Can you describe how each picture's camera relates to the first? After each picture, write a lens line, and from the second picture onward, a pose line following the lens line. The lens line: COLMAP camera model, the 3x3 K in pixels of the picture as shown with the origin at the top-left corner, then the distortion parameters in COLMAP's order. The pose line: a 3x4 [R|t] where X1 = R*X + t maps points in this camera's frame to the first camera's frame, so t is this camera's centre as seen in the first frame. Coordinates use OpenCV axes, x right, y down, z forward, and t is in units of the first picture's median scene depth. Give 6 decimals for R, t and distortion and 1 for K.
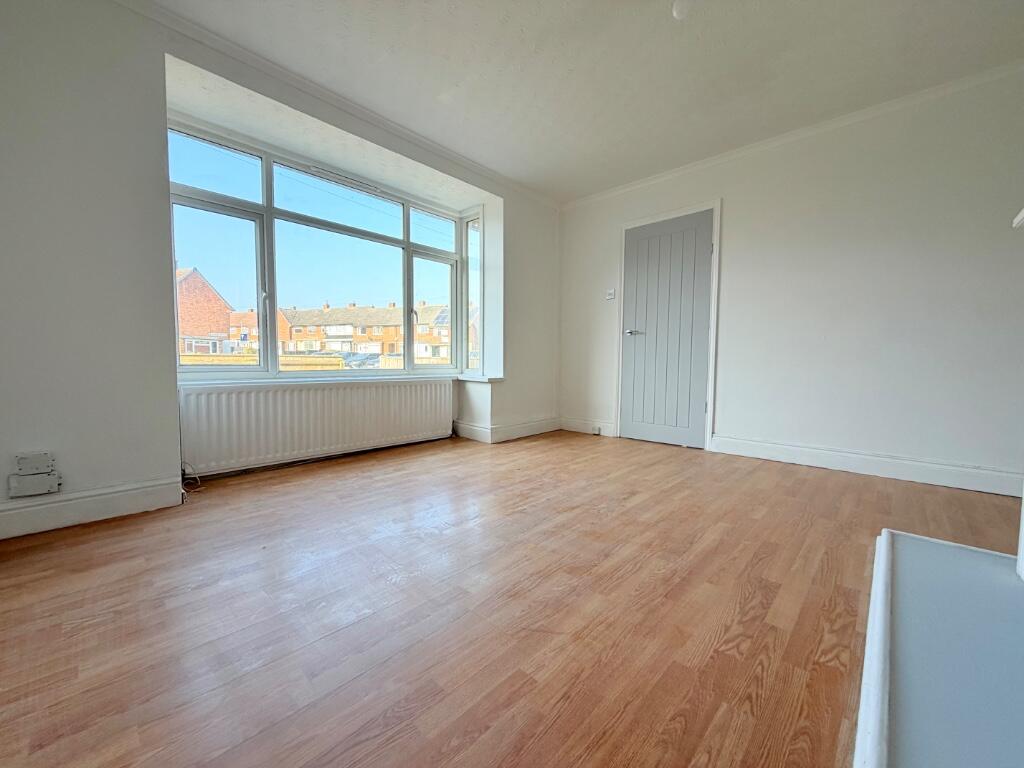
lens RADIAL K [[412.4, 0, 508.9], [0, 412.4, 384.5], [0, 0, 1]] dist [0.000931, 0.000143]
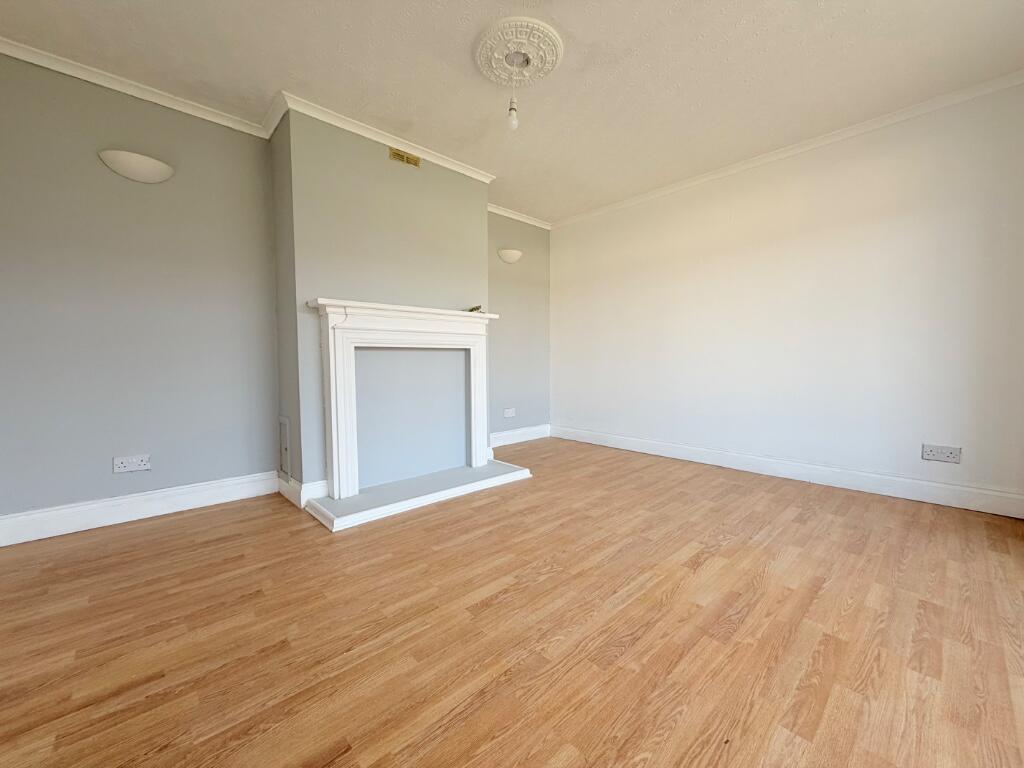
lens RADIAL K [[412.4, 0, 511.7], [0, 412.4, 383.9], [0, 0, 1]] dist [0.000931, 0.000143]
pose [[-0.998077, -0.005437, 0.061744, 0.076405], [0.001896, 0.993001, 0.118088, -0.053553], [-0.061954, 0.117978, -0.991082, 0.553372]]
